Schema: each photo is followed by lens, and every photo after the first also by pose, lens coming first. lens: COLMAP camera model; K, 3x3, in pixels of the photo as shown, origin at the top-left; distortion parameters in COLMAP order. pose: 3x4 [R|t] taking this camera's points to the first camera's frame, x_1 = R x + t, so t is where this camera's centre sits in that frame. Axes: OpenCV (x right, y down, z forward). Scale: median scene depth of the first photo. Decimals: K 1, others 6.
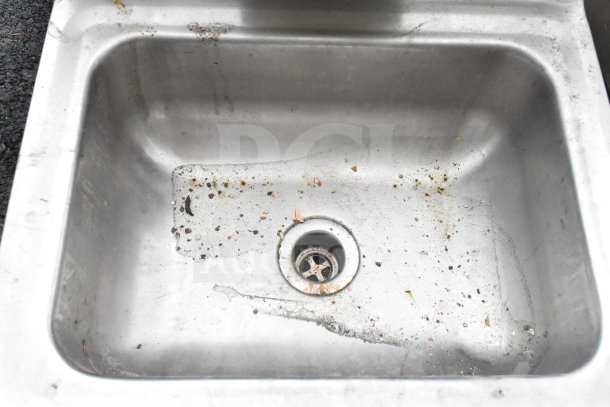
lens RADIAL K [[633.8, 0, 305.0], [0, 633.8, 203.5], [0, 0, 1]] dist [-0.076773, -0.008754]
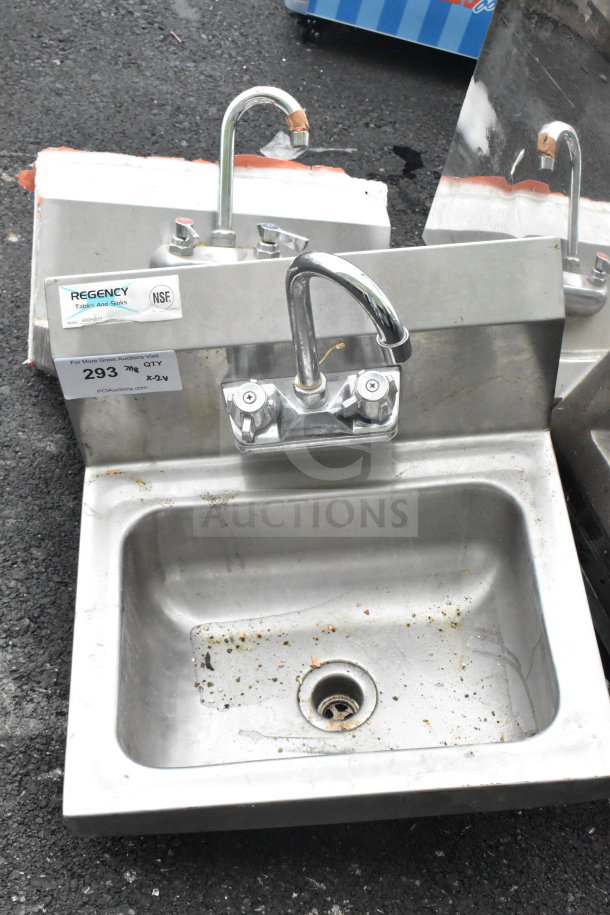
lens RADIAL K [[1291.7, 0, 305.0], [0, 1291.7, 457.5], [0, 0, 1]] dist [-0.028767, -0.015661]
pose [[0.993566, -0.104067, -0.044678, 0.104895], [0.089276, 0.962436, -0.256411, 0.244851], [0.069683, 0.250773, 0.965535, -1.146646]]
